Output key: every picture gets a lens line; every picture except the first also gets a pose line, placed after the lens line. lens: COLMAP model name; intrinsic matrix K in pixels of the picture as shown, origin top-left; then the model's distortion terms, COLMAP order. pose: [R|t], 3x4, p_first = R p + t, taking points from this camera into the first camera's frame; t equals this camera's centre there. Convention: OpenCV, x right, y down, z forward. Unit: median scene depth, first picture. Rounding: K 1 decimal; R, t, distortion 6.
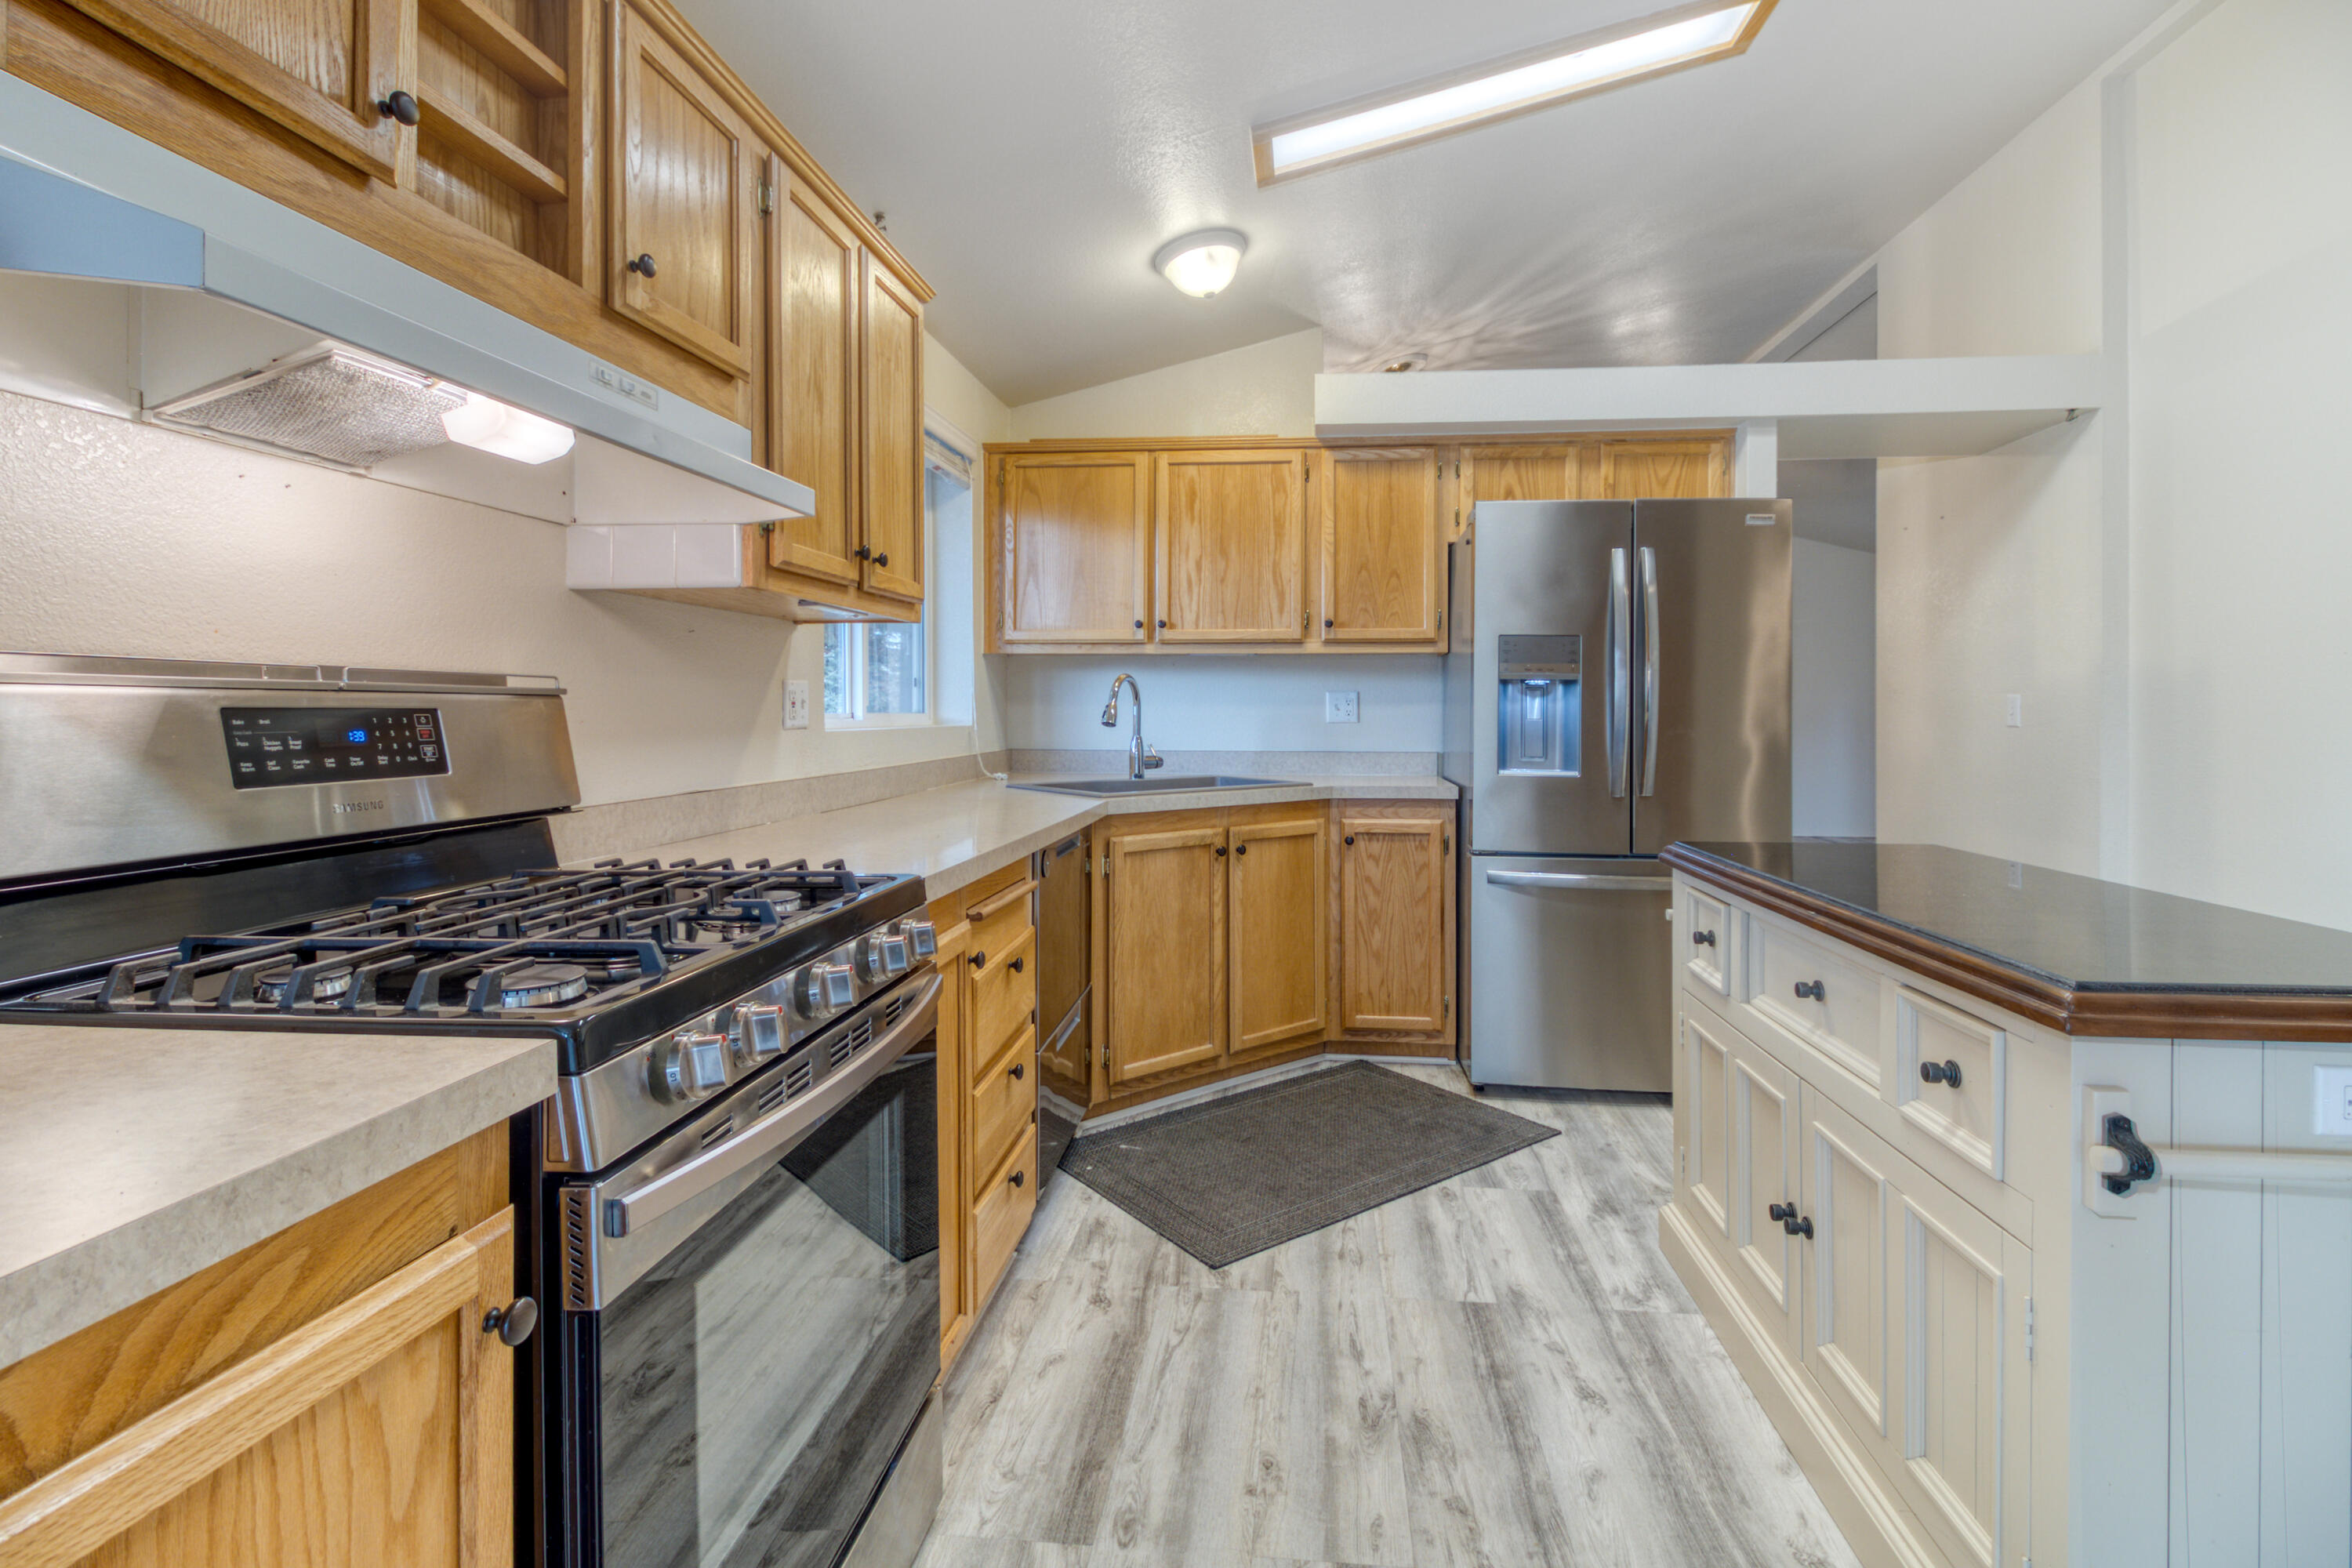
lens RADIAL K [[1095.3, 0, 1200.0], [0, 1095.3, 720.0], [0, 0, 1]] dist [-0.001231, -0.000471]
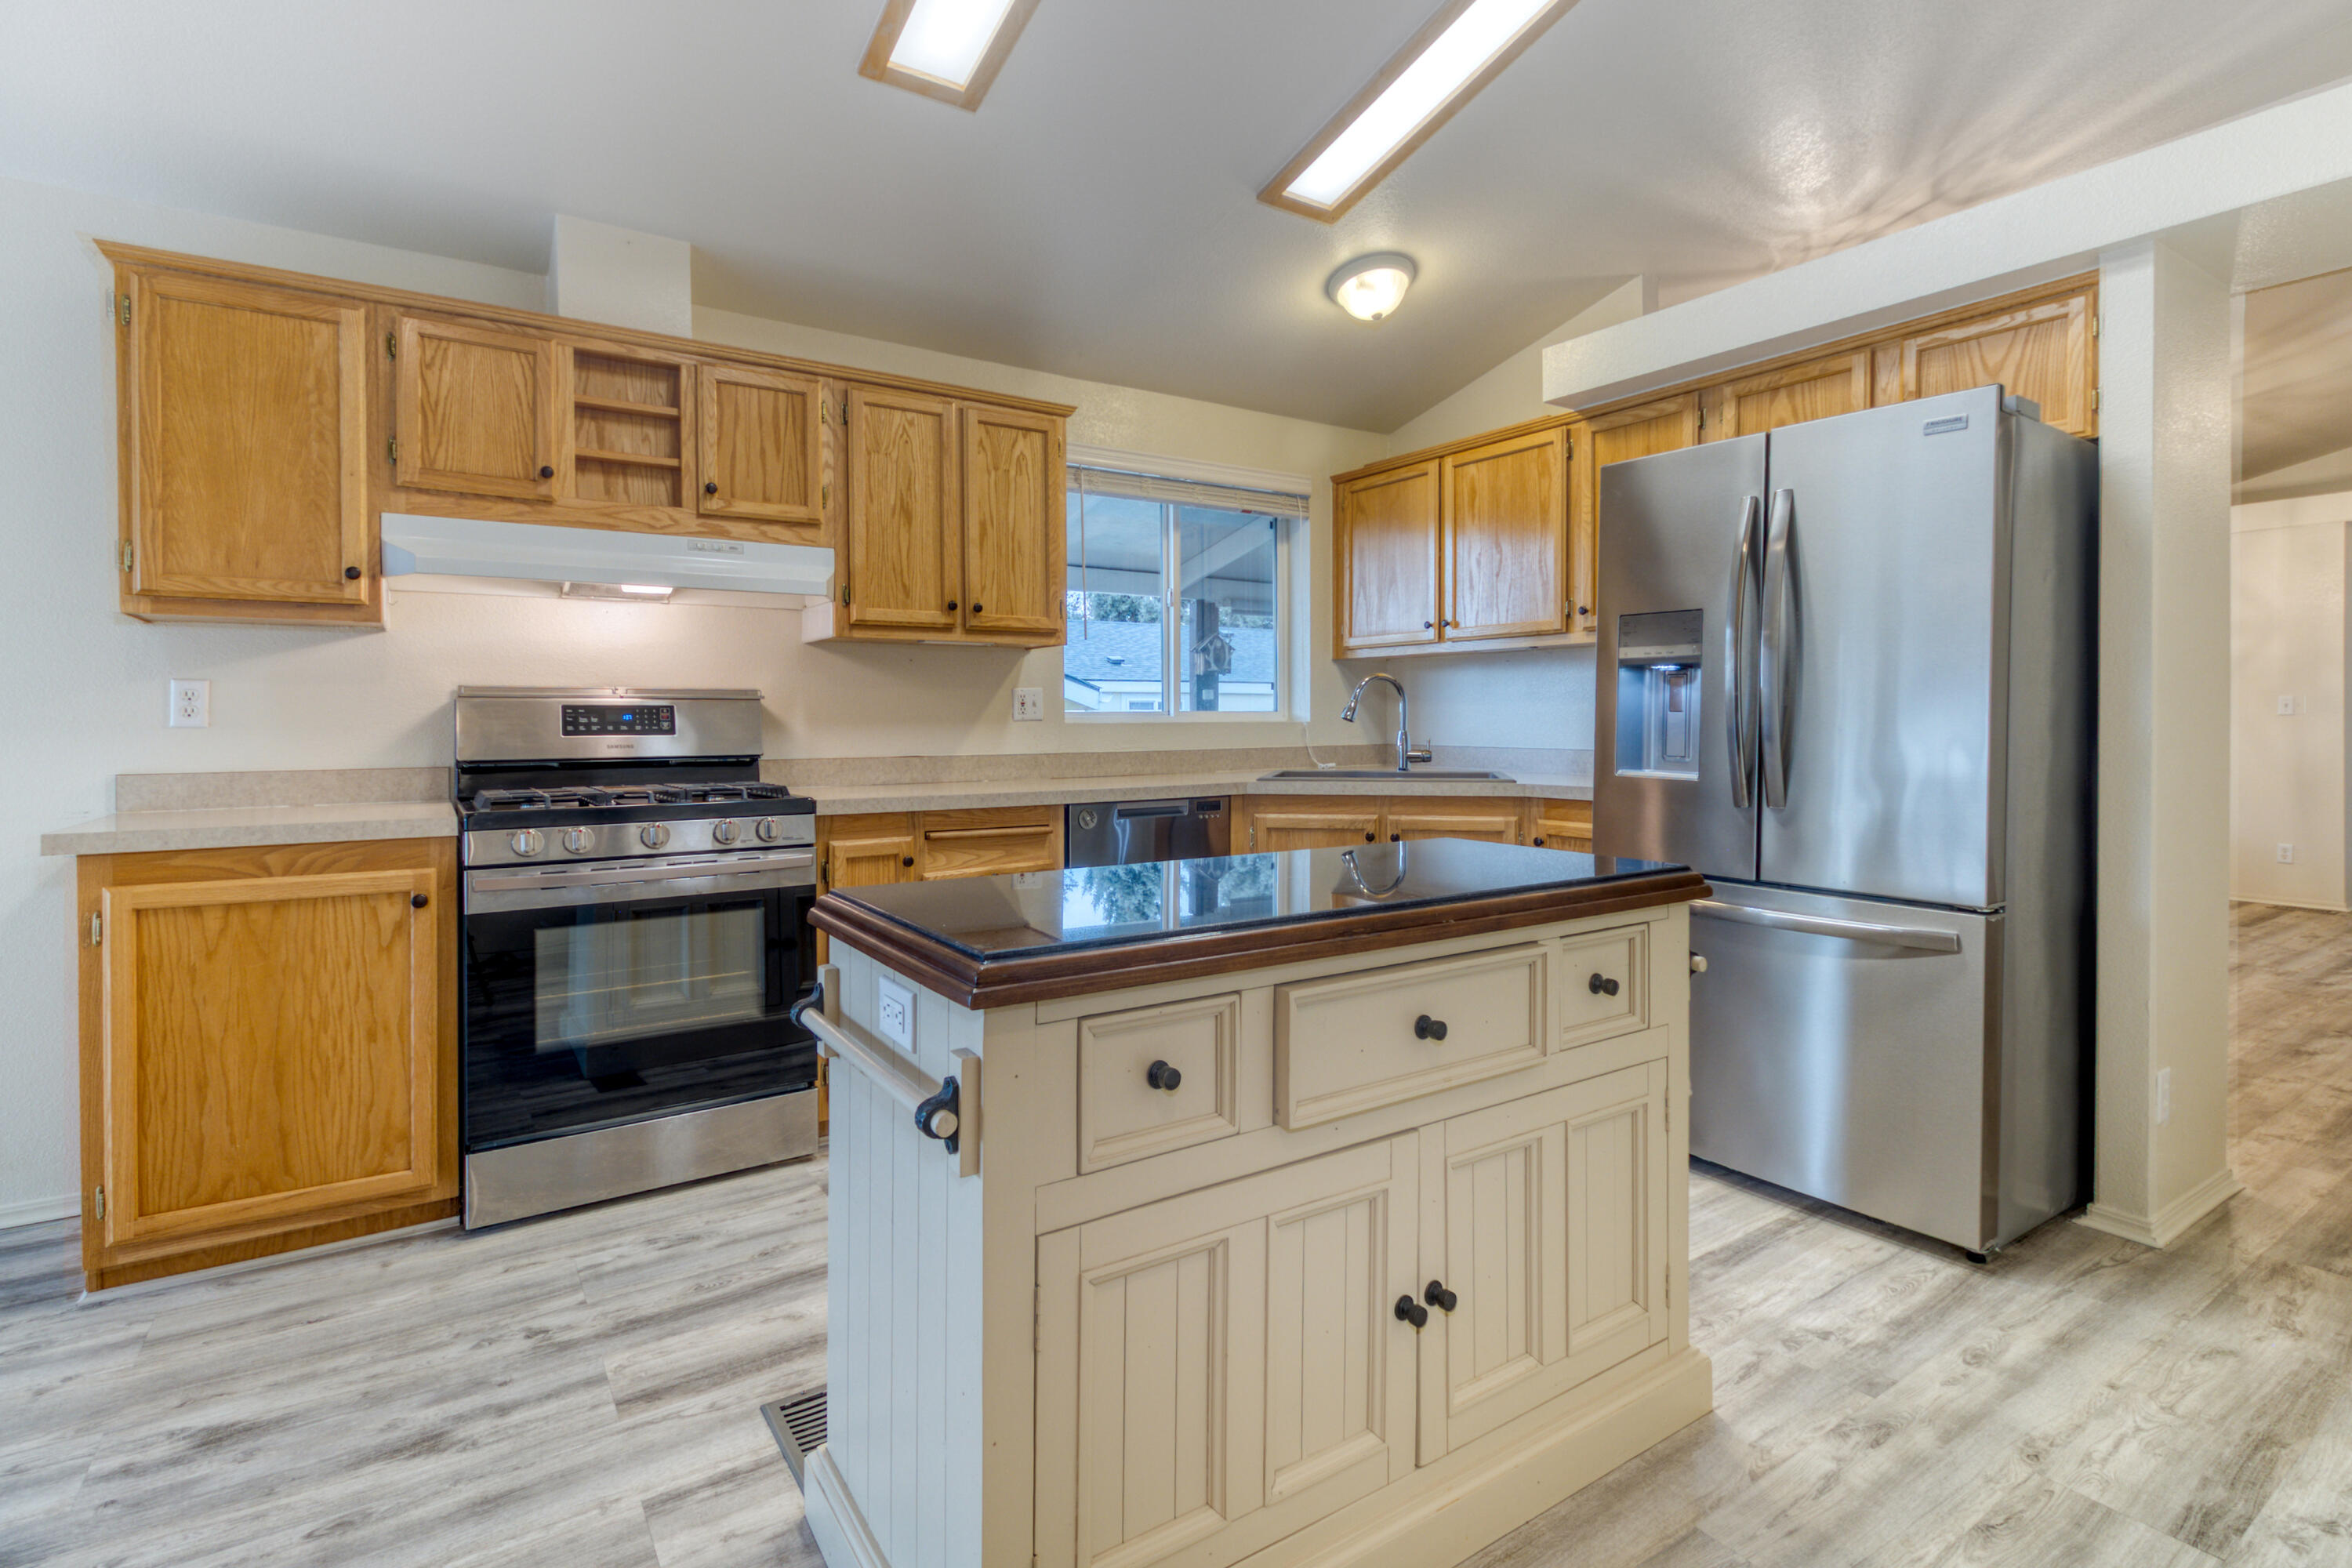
lens RADIAL K [[1095.3, 0, 1141.5], [0, 1095.3, 730.8], [0, 0, 1]] dist [-0.001231, -0.000471]
pose [[0.623163, 0.005852, -0.782070, 0.616526], [-0.003047, 0.999983, 0.005054, 0.010025], [0.782086, -0.000766, 0.623170, 0.134814]]
